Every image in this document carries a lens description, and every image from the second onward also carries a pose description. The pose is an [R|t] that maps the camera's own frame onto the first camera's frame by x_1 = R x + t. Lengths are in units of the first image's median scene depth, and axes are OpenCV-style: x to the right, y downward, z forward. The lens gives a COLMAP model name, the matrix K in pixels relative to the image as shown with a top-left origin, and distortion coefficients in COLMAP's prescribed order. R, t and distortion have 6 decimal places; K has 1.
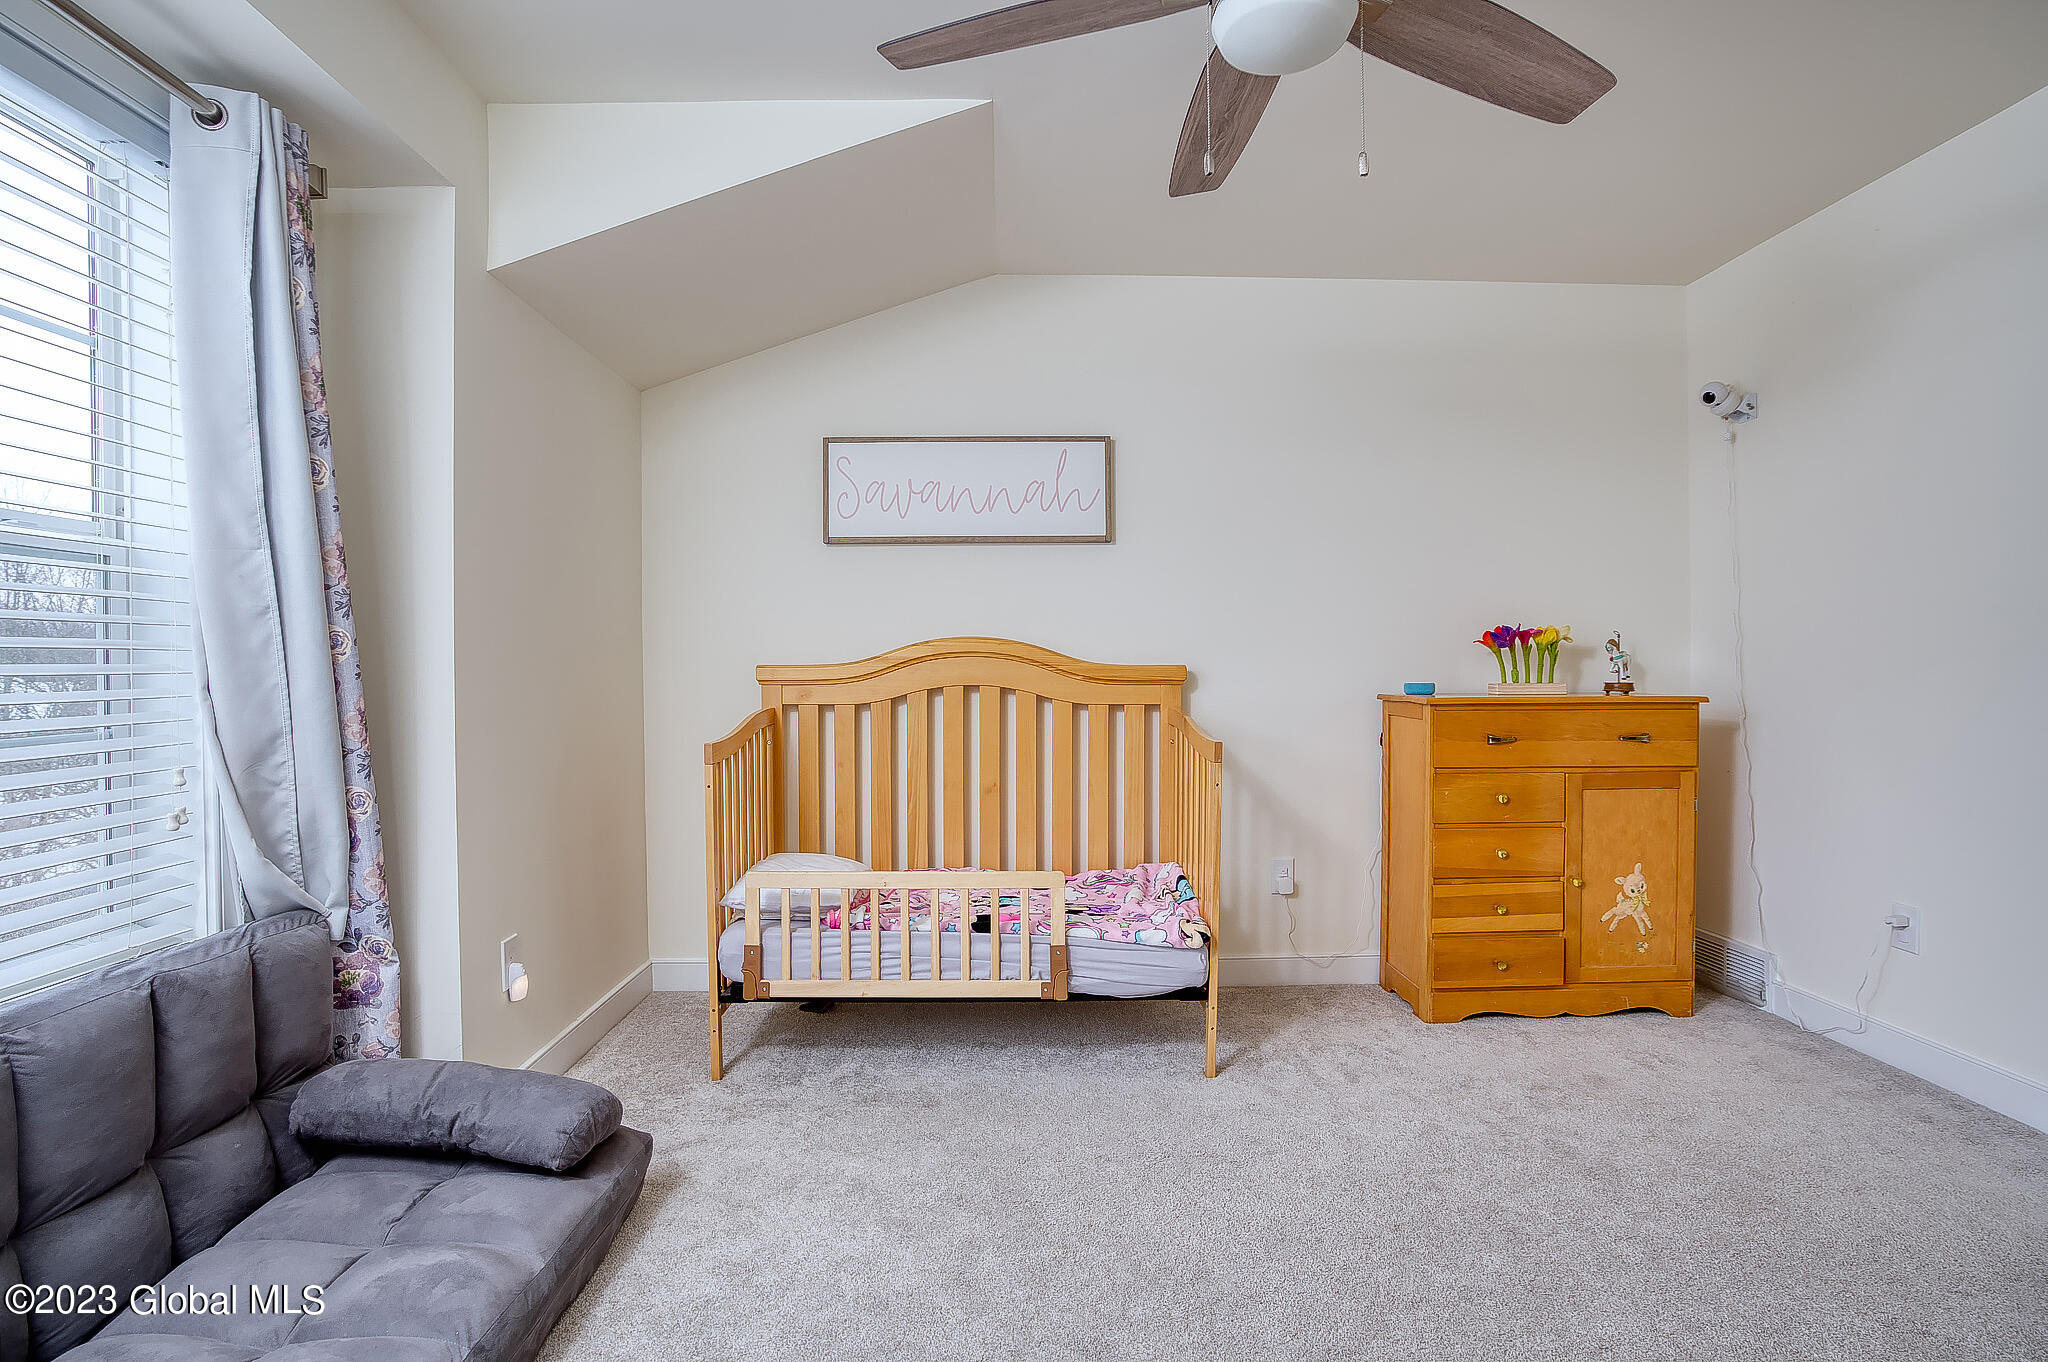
lens RADIAL K [[1013.4, 0, 1024.0], [0, 1013.4, 681.0], [0, 0, 1]] dist [-0.054053, 0.031405]
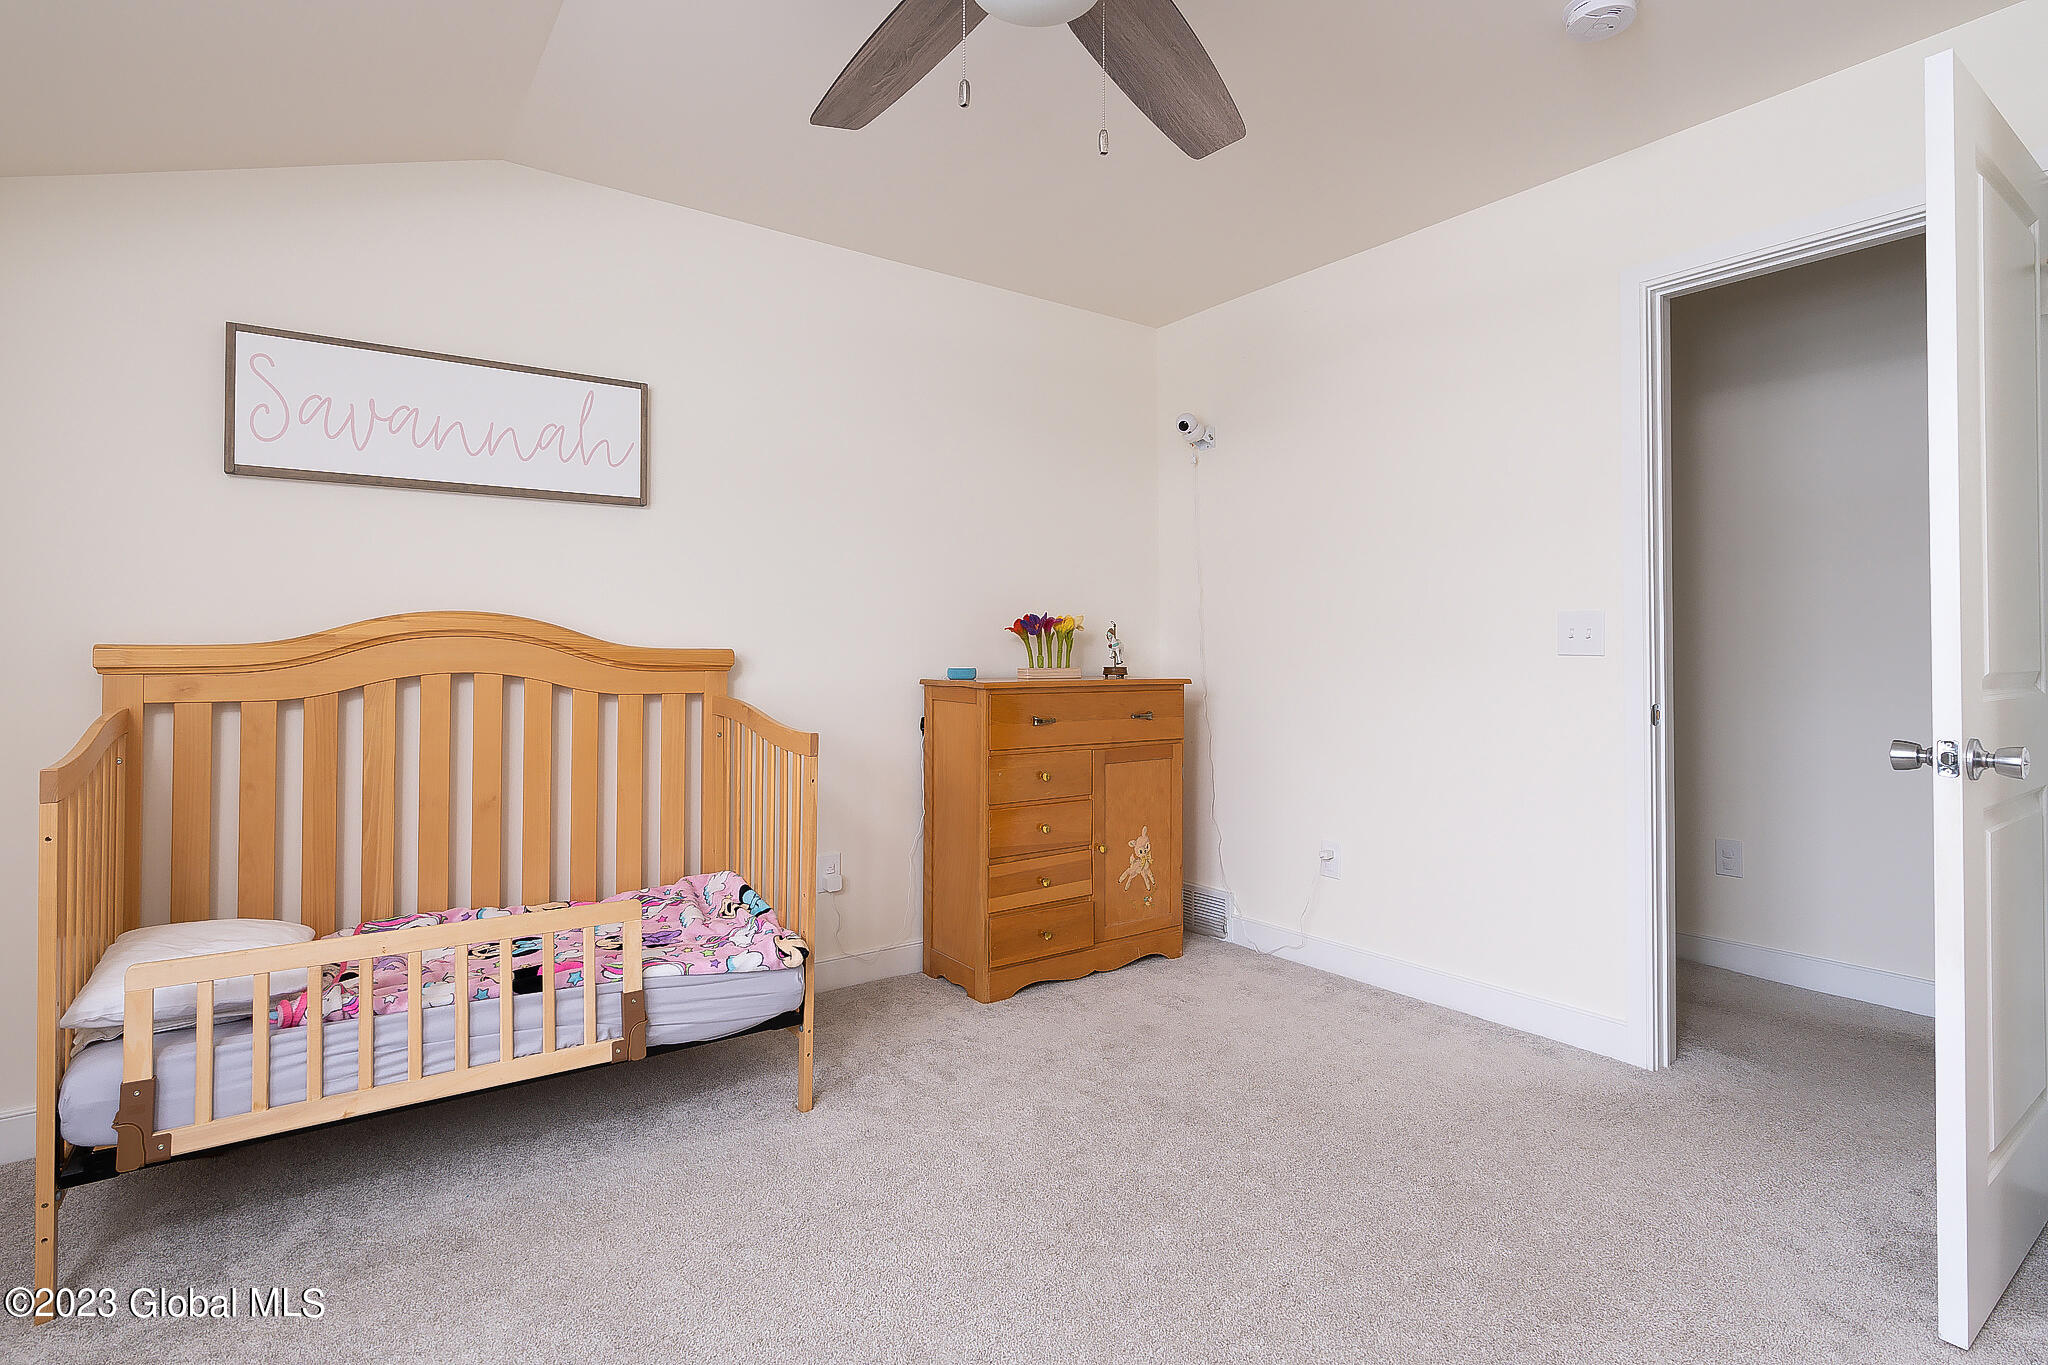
lens RADIAL K [[1011.1, 0, 1021.5], [0, 1011.1, 634.9], [0, 0, 1]] dist [-0.000774, 0.001800]
pose [[0.826679, 0.014890, 0.562477, -0.149367], [0.002690, 0.999534, -0.030413, -0.000295], [-0.562668, 0.026655, 0.826253, 0.124044]]
